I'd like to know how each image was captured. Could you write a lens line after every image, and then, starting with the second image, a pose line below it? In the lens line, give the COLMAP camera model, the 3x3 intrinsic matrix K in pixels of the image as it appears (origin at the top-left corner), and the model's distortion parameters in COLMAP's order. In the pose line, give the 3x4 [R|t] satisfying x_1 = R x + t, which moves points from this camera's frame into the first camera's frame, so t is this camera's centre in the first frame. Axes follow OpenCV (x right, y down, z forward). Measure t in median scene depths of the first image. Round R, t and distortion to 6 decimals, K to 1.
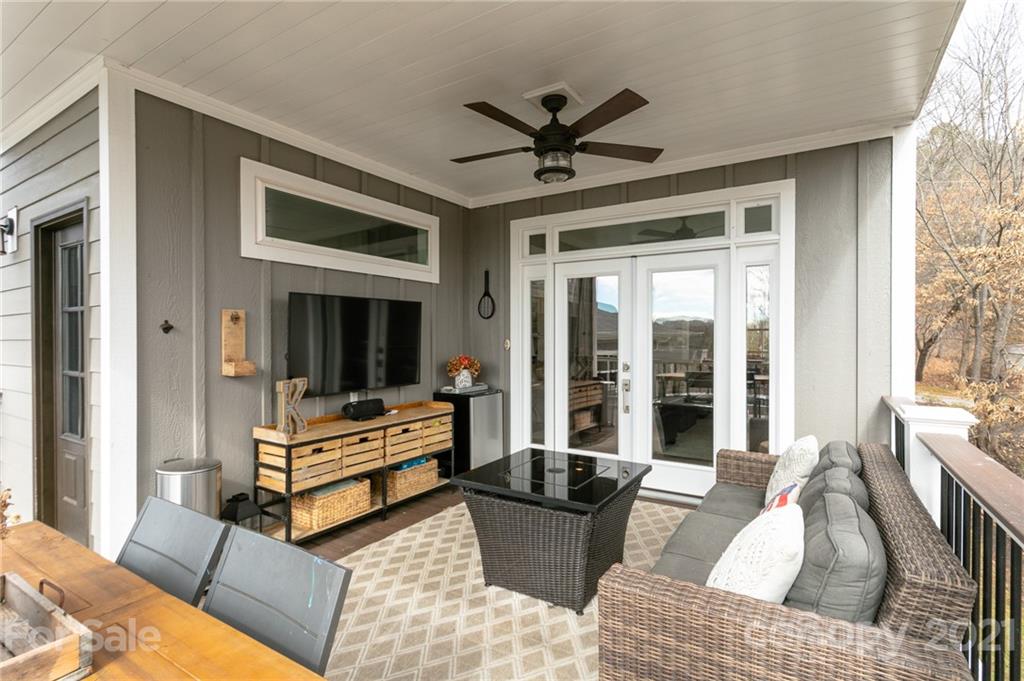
lens RADIAL K [[486.1, 0, 515.6], [0, 486.1, 338.6], [0, 0, 1]] dist [0.000695, 0.000284]
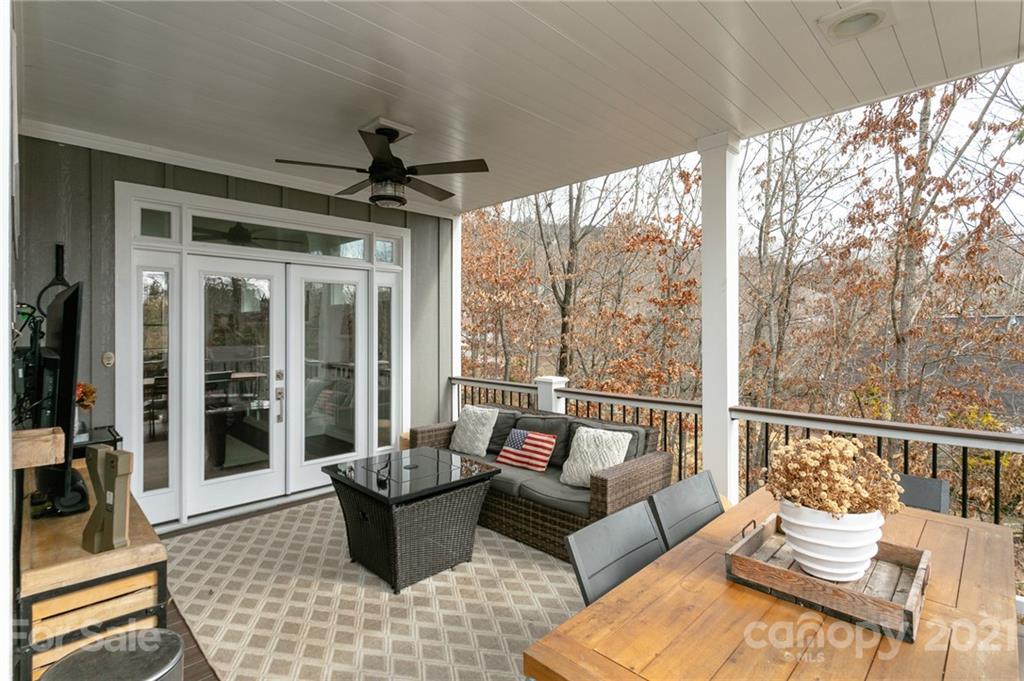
lens RADIAL K [[486.1, 0, 516.5], [0, 486.1, 335.0], [0, 0, 1]] dist [0.000695, 0.000284]
pose [[0.233523, -0.010532, 0.972294, -0.940721], [0.002928, 0.999944, 0.010128, -0.047358], [-0.972347, 0.000482, 0.233541, 0.484269]]
